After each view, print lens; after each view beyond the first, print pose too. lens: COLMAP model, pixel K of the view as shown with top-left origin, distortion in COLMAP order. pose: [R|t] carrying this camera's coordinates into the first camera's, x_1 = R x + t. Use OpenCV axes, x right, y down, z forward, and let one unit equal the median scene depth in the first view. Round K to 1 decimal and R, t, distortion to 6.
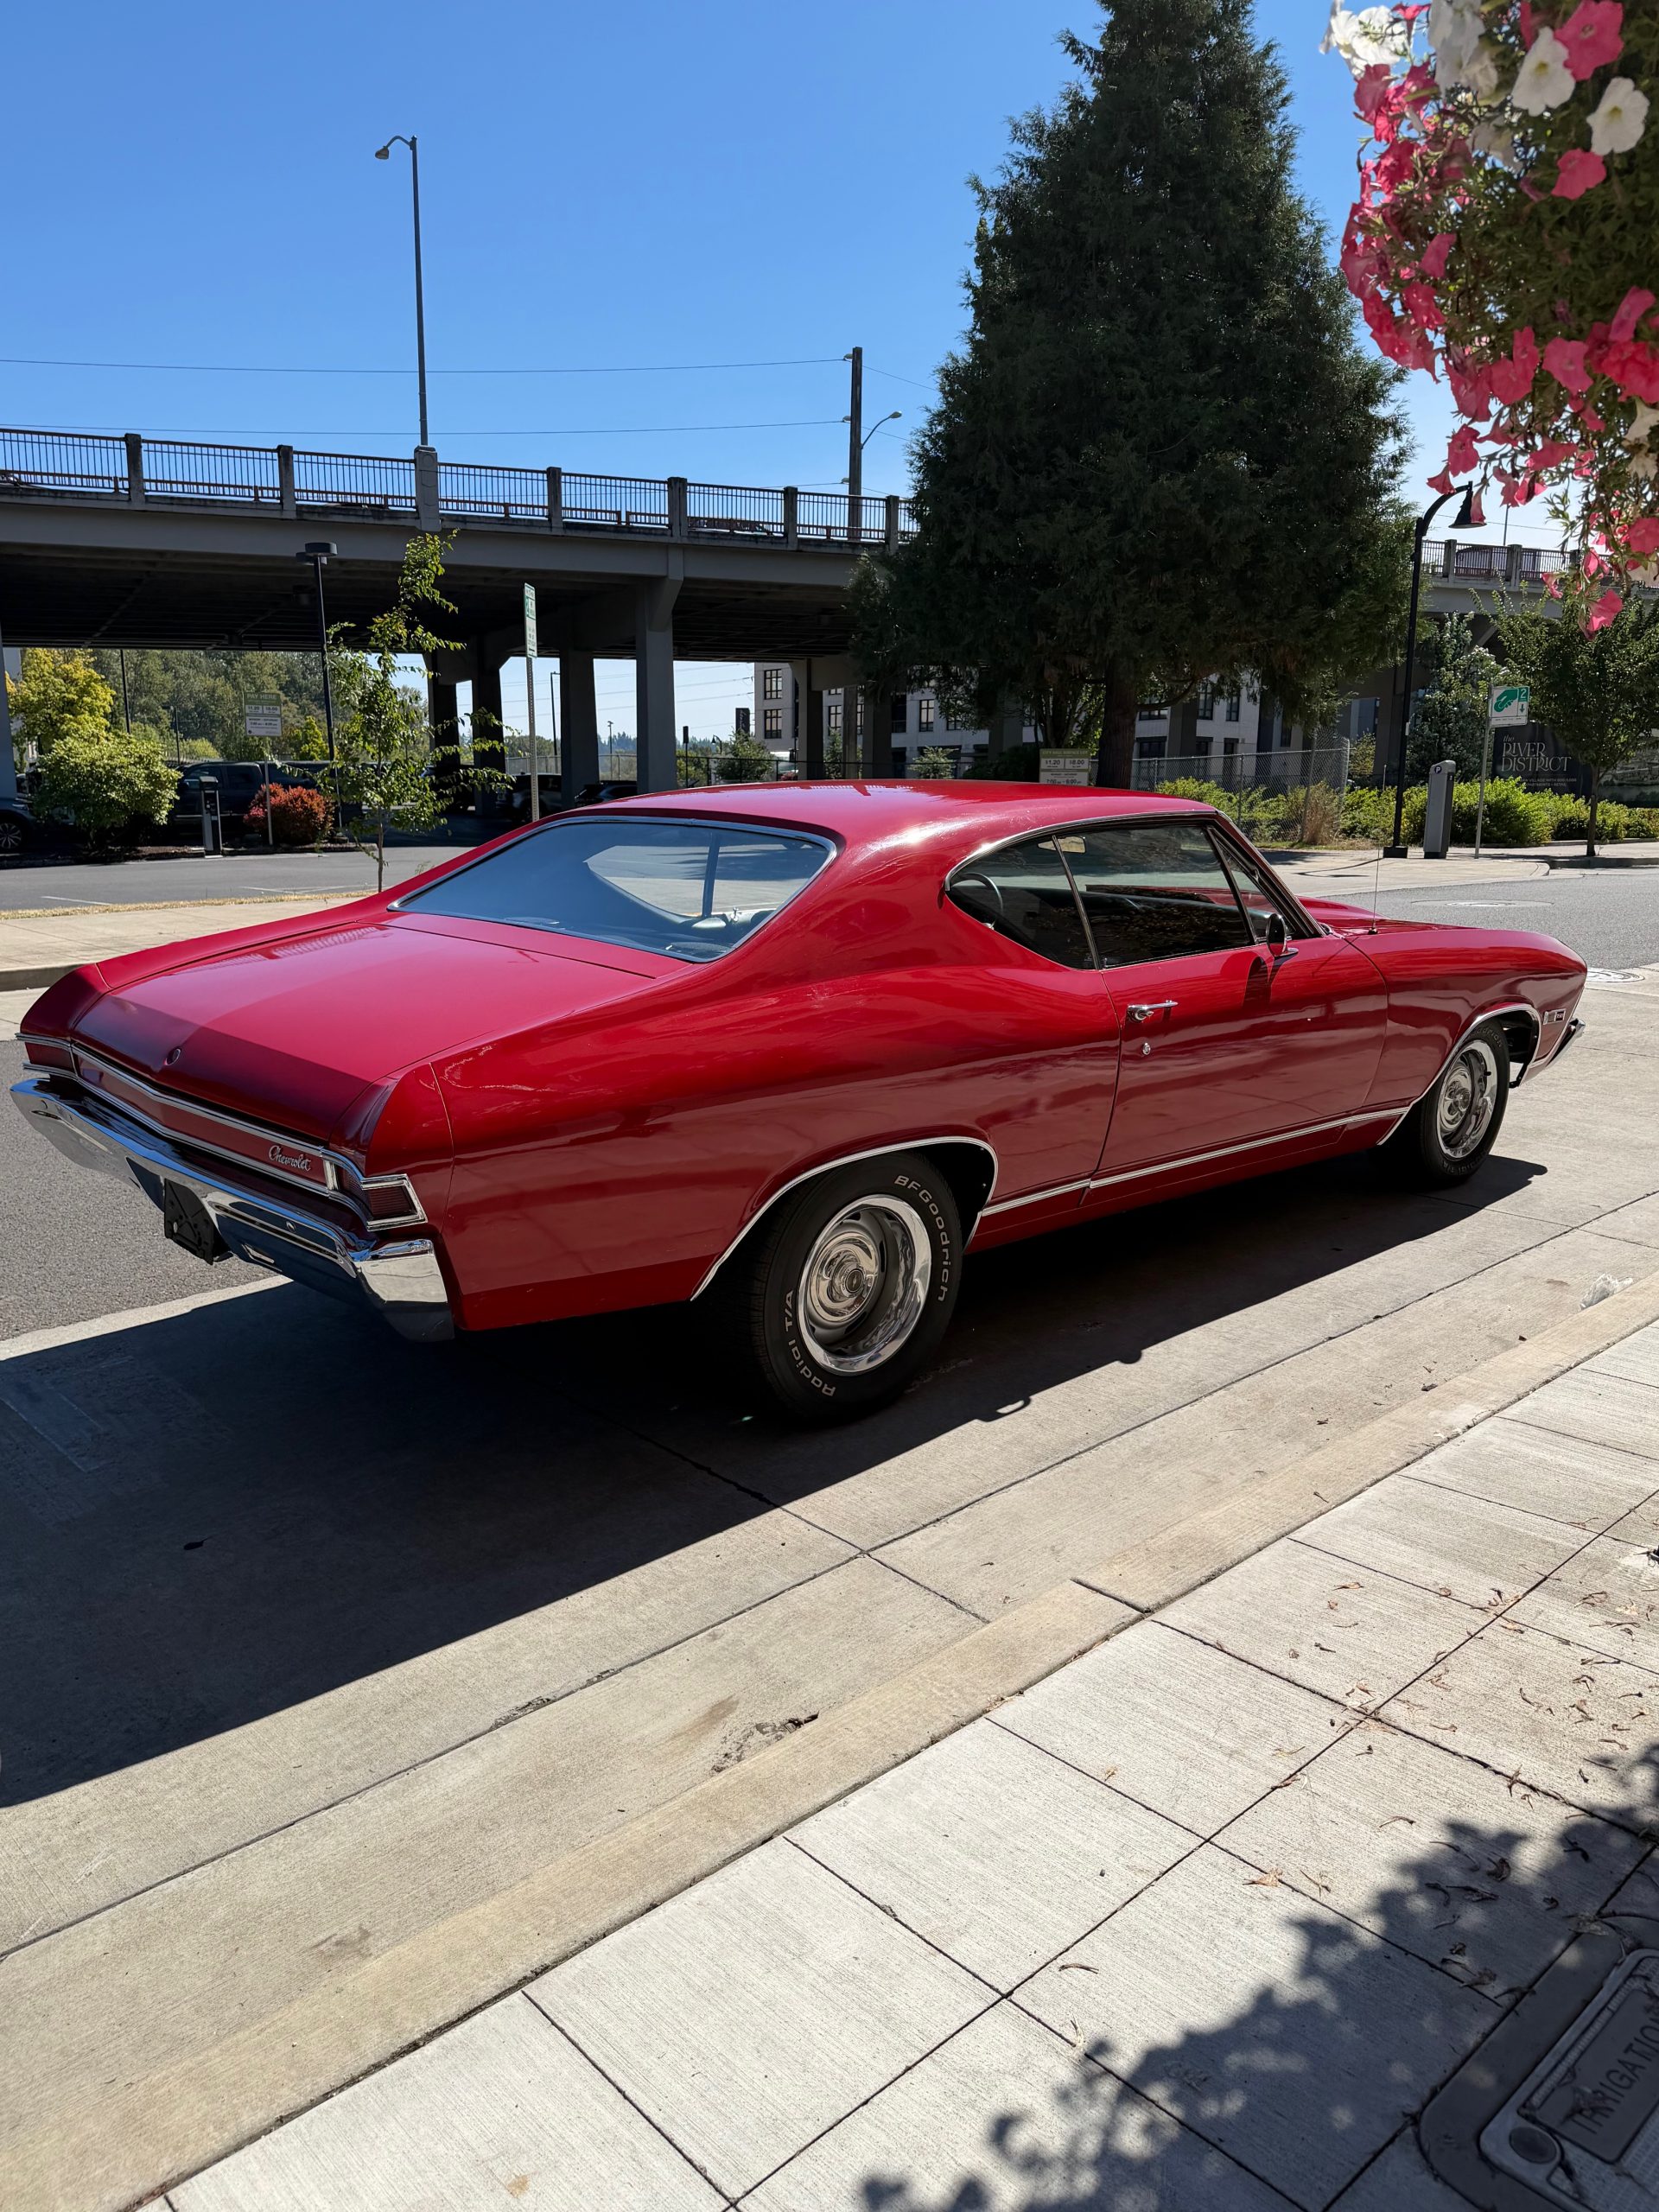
lens RADIAL K [[1610.3, 0, 845.3], [0, 1610.3, 1124.8], [0, 0, 1]] dist [0.030083, -0.037519]
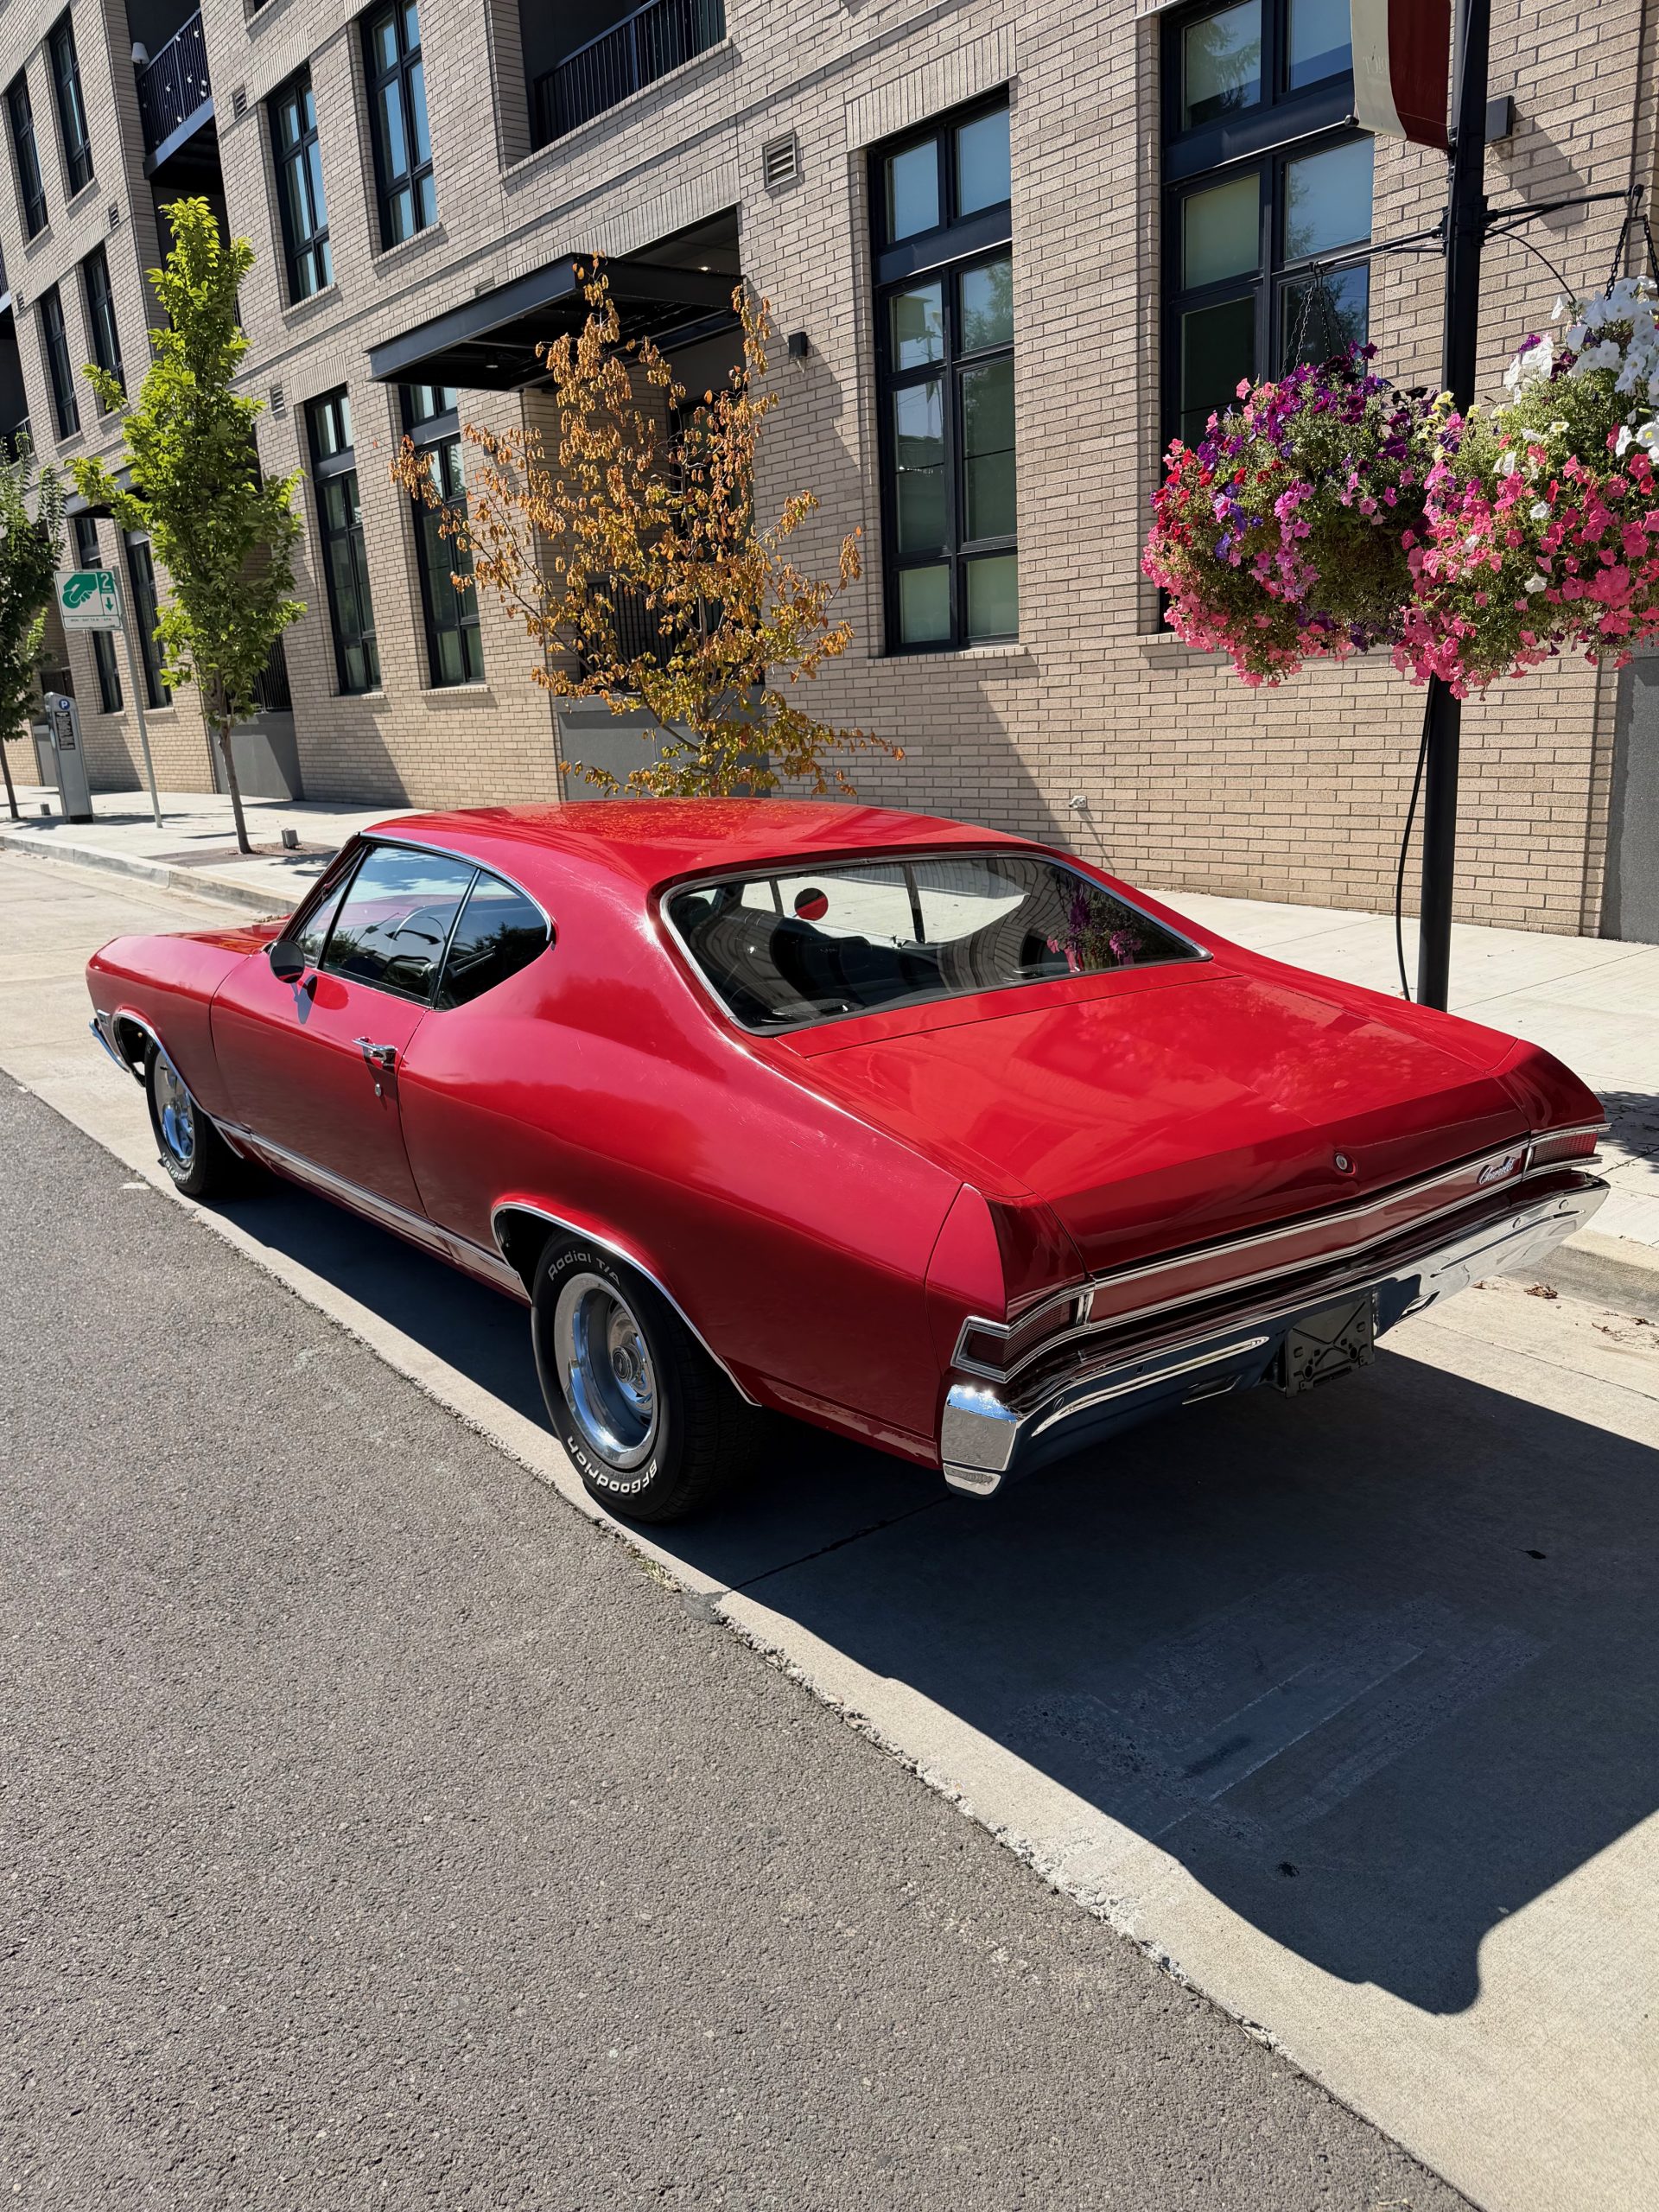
lens RADIAL K [[1610.3, 0, 828.2], [0, 1610.3, 1104.0], [0, 0, 1]] dist [0.030083, -0.037519]
pose [[0.075049, -0.261192, 0.962365, -0.168947], [0.243360, 0.940703, 0.236334, -0.046476], [-0.967028, 0.216465, 0.134163, 0.152193]]
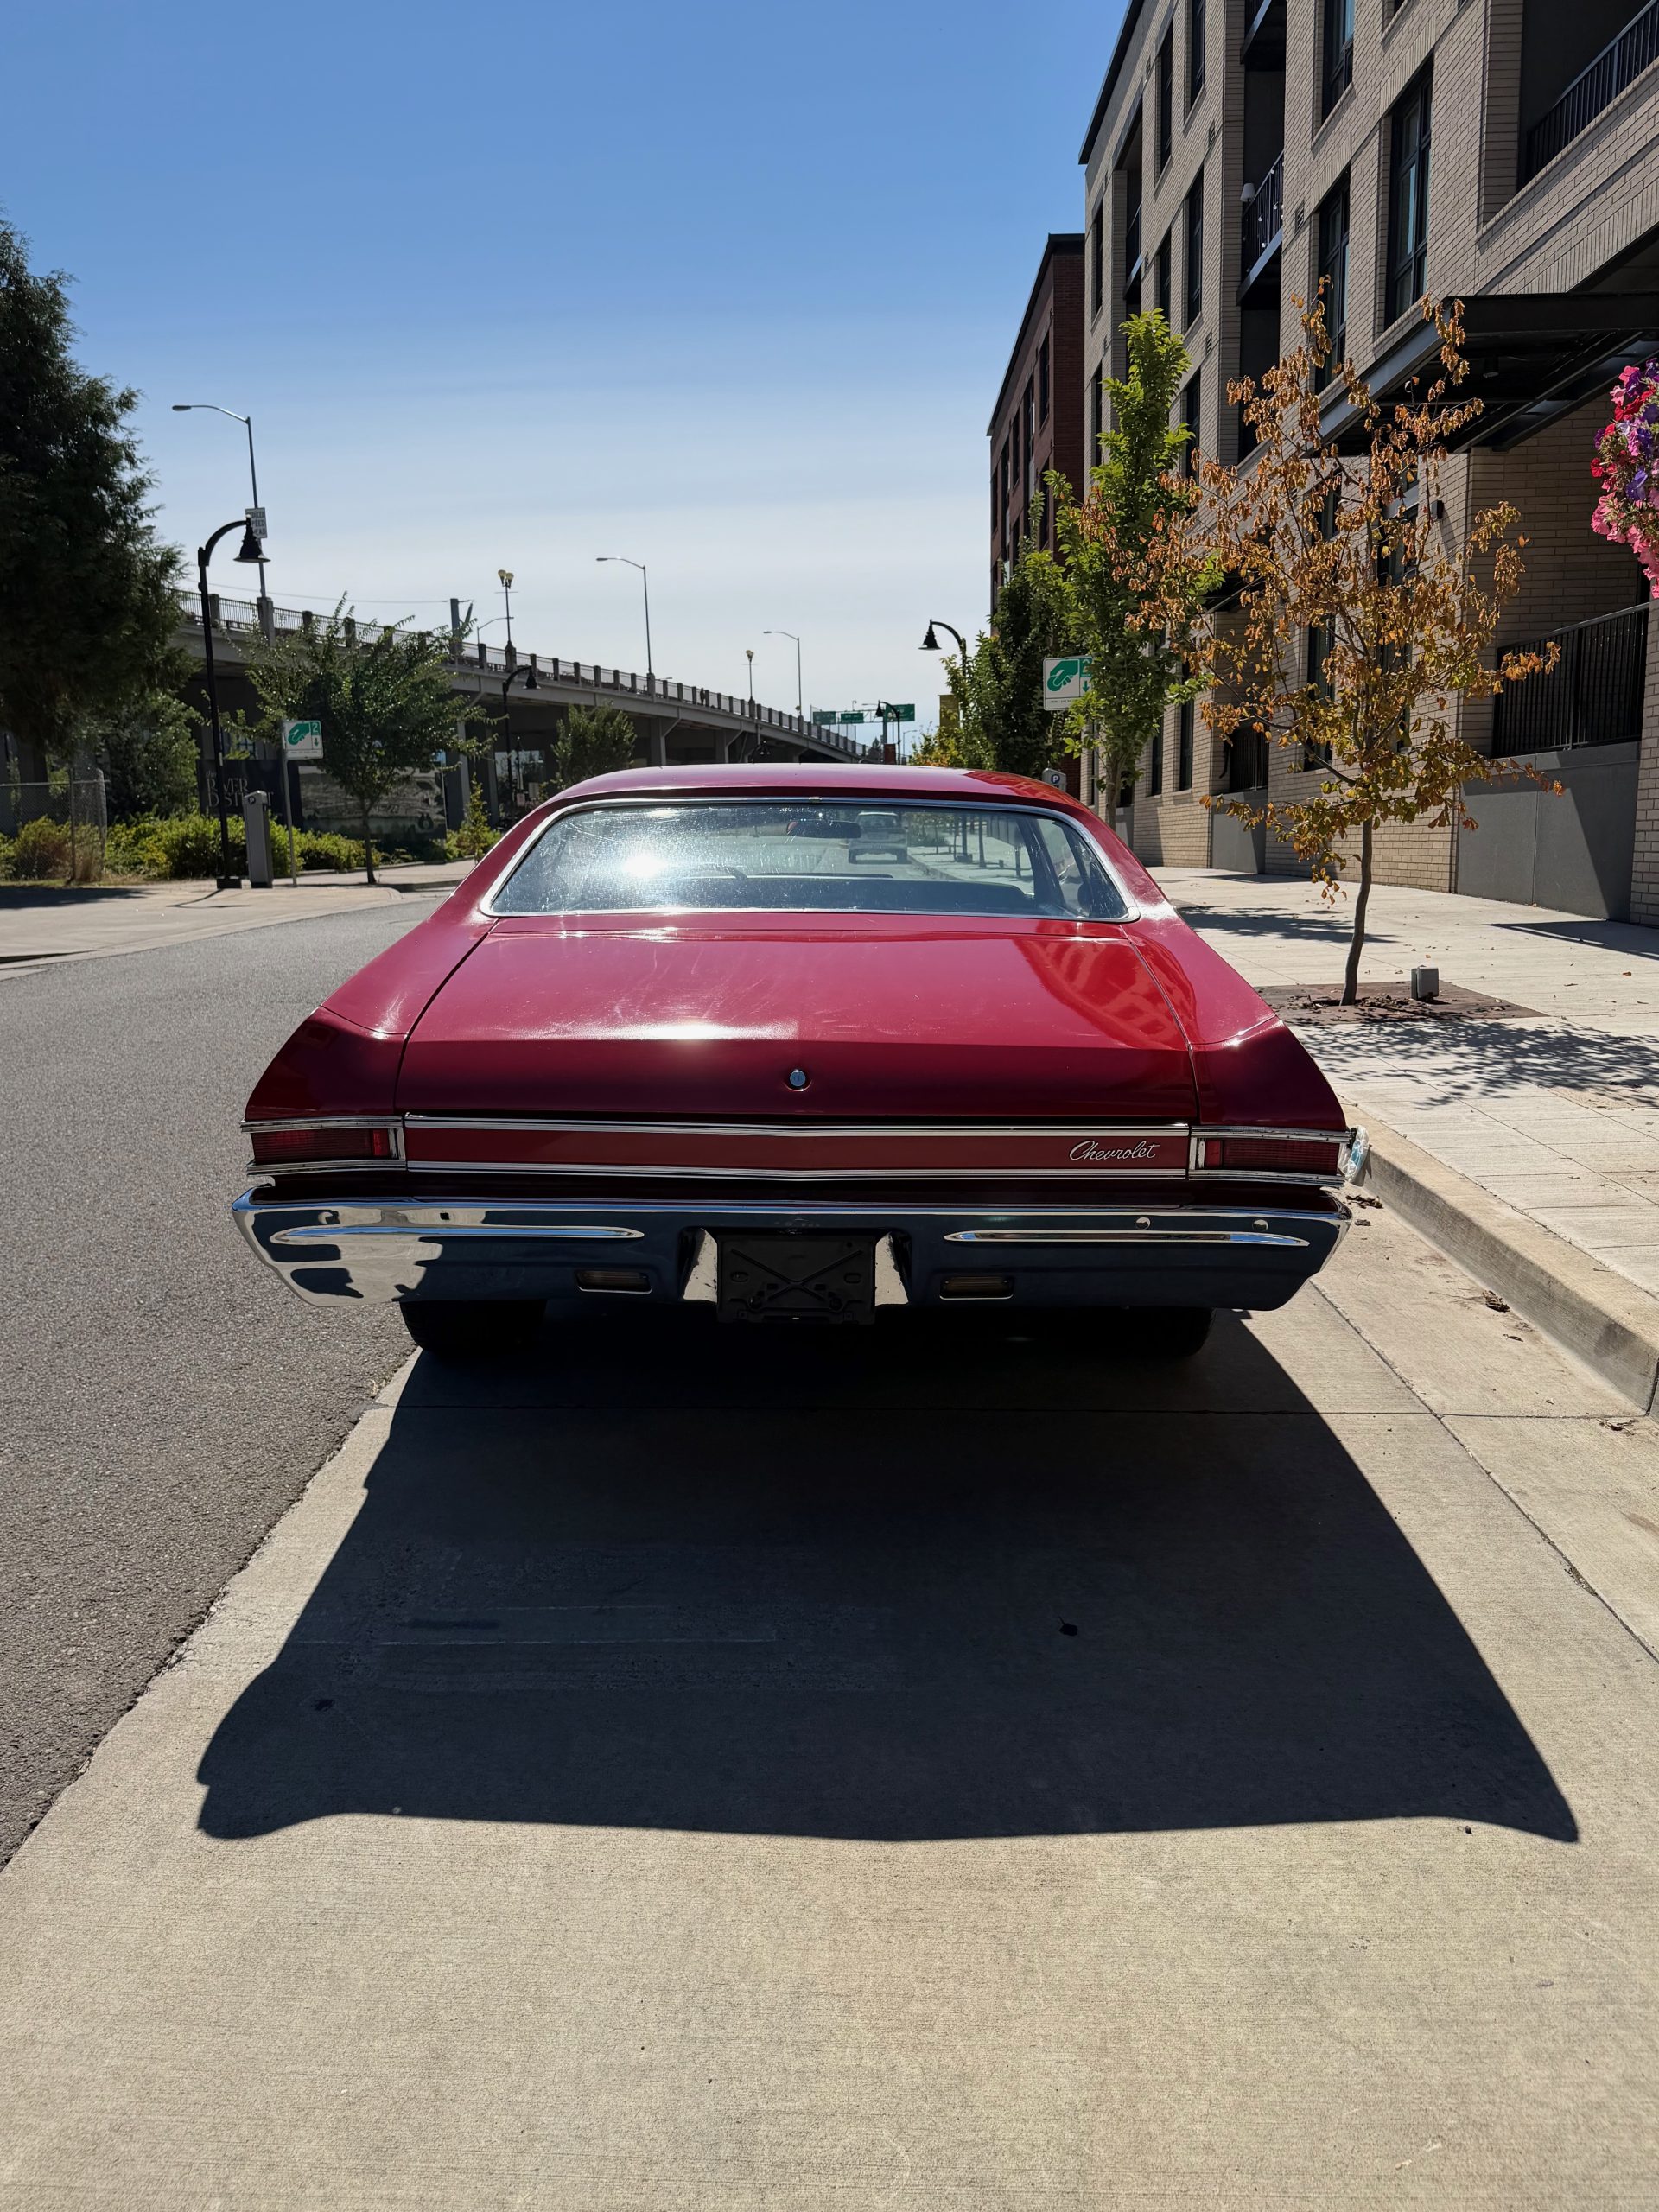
lens RADIAL K [[1610.3, 0, 839.4], [0, 1610.3, 1102.2], [0, 0, 1]] dist [0.030083, -0.037519]
pose [[0.685587, -0.142156, 0.713977, -0.128406], [0.169055, 0.985027, 0.033791, -0.007399], [-0.708090, 0.097535, 0.699354, 0.057493]]
